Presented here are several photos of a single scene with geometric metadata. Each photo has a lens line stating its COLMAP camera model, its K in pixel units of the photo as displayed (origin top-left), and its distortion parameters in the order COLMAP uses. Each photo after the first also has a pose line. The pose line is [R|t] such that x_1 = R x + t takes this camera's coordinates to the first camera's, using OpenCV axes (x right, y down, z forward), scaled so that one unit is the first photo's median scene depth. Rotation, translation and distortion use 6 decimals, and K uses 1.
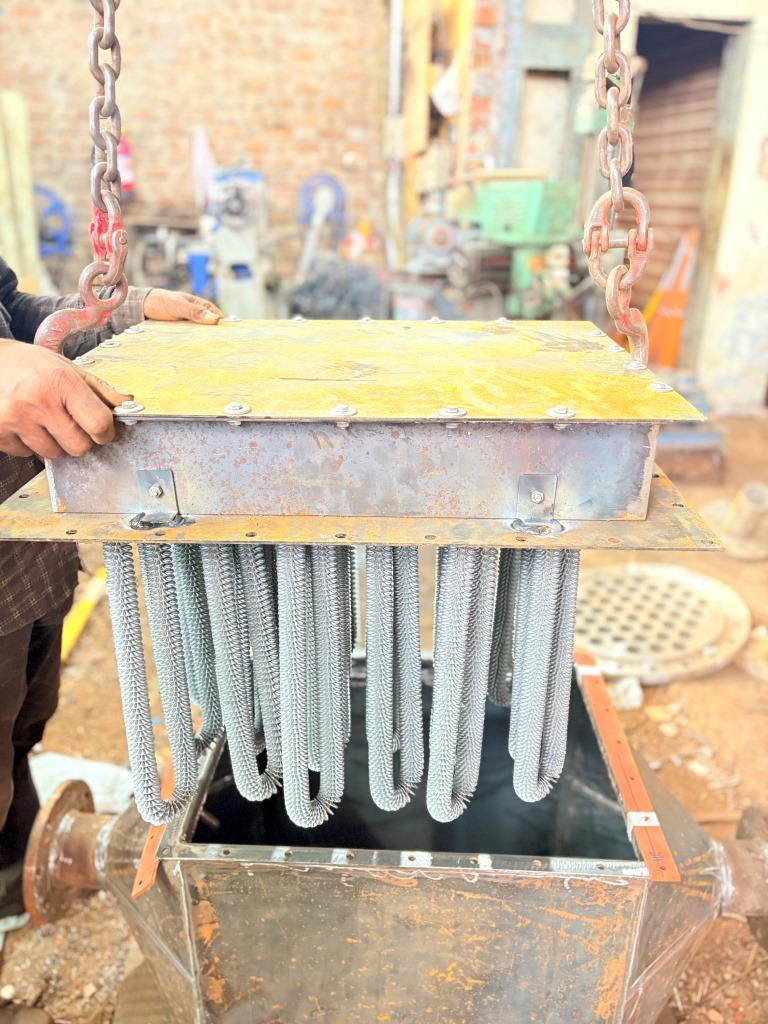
lens RADIAL K [[783.6, 0, 384.4], [0, 783.6, 511.2], [0, 0, 1]] dist [0.050322, -0.052563]
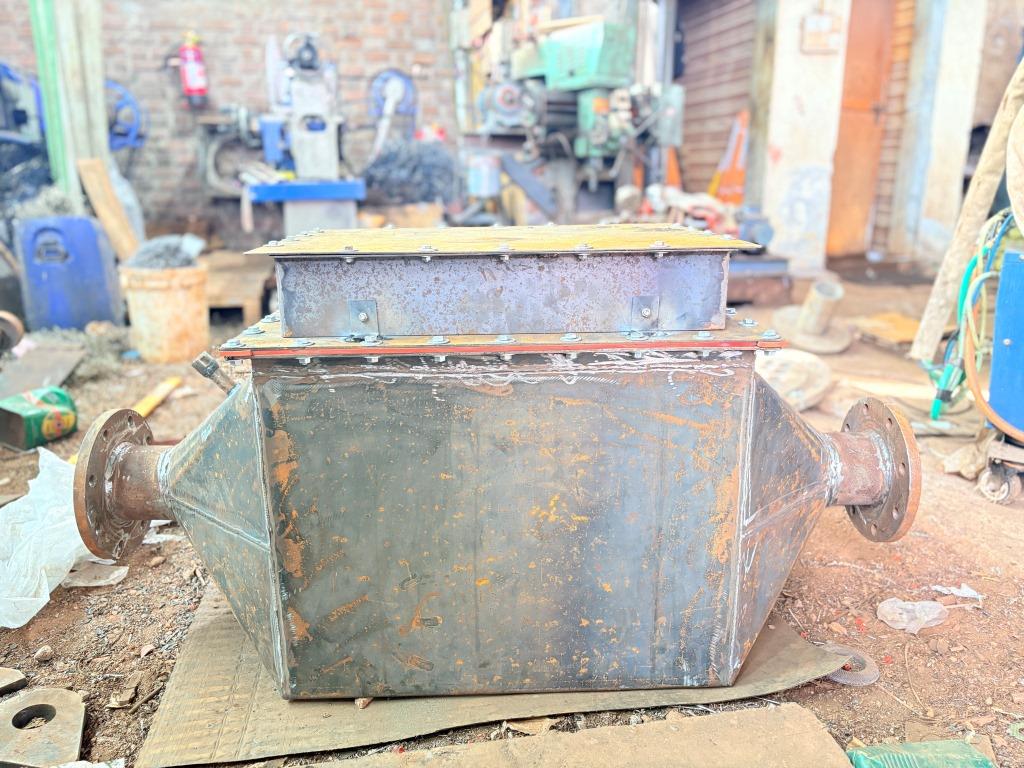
lens RADIAL K [[783.6, 0, 514.8], [0, 783.6, 388.6], [0, 0, 1]] dist [0.050322, -0.052563]
pose [[0.996970, -0.034978, 0.069479, -0.019022], [0.044260, 0.989595, -0.136906, 0.540473], [-0.063968, 0.139566, 0.988144, 0.076956]]
